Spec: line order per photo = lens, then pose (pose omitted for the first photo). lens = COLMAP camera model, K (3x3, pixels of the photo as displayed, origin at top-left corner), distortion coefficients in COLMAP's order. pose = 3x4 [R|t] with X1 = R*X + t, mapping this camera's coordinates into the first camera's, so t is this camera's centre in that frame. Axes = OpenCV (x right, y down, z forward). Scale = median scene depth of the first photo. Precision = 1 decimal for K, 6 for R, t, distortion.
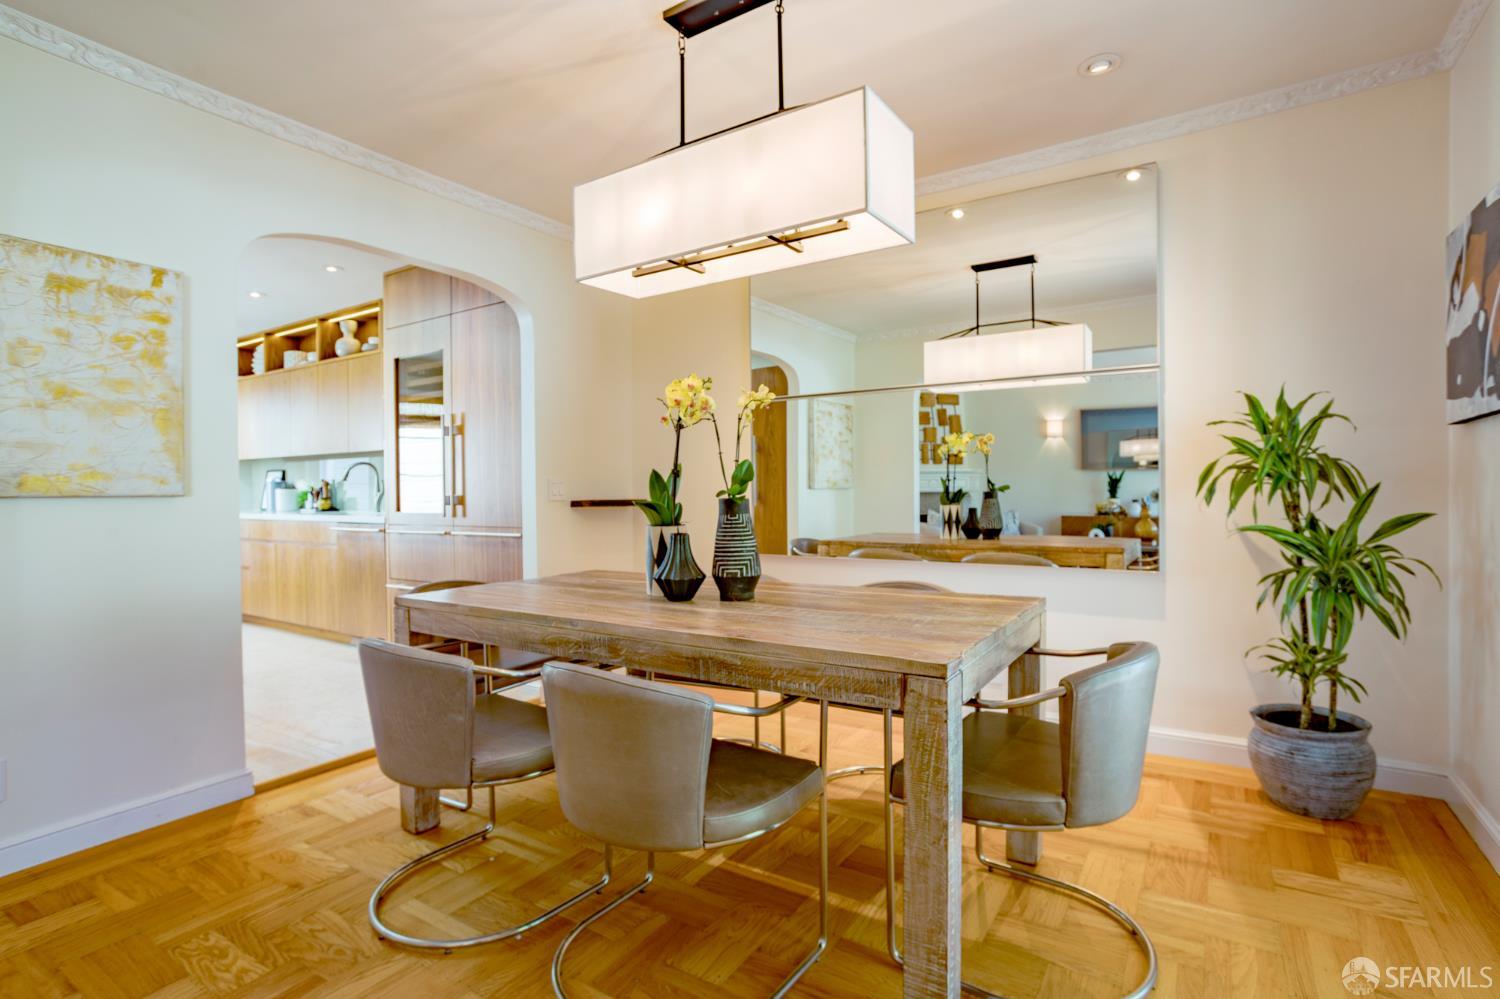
lens RADIAL K [[755.8, 0, 741.5], [0, 755.8, 505.4], [0, 0, 1]] dist [0.004688, 0.007493]
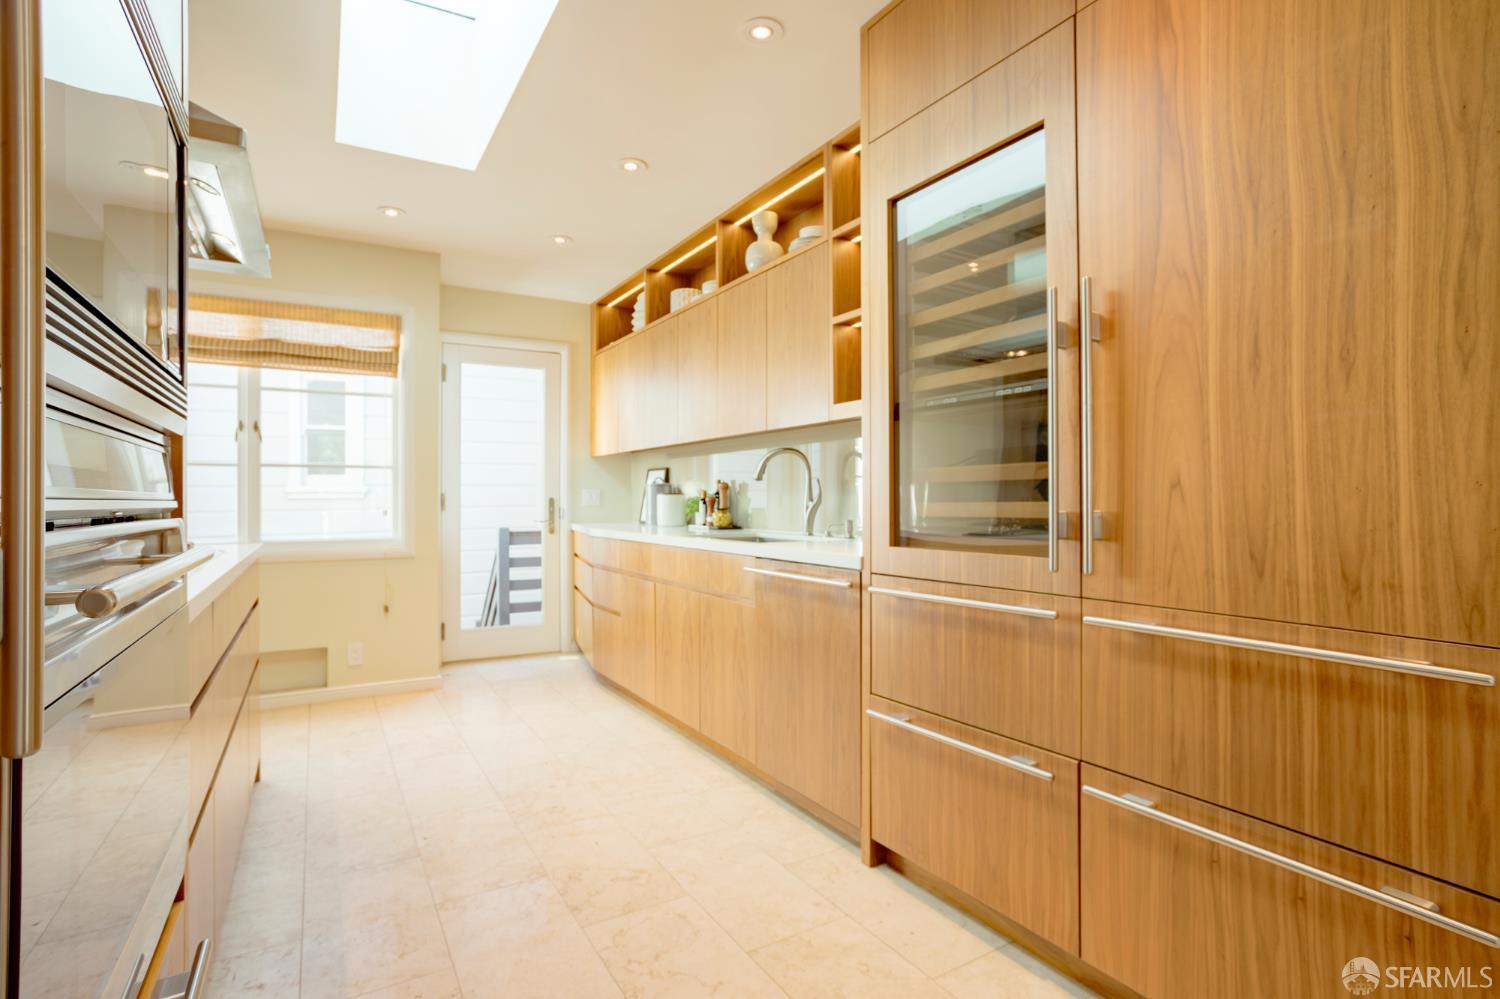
lens RADIAL K [[755.8, 0, 752.8], [0, 755.8, 496.4], [0, 0, 1]] dist [0.004688, 0.007493]
pose [[0.910717, 0.003391, -0.413018, -0.266833], [-0.013559, 0.999673, -0.021690, -0.006904], [0.412809, 0.025353, 0.910465, 0.435997]]
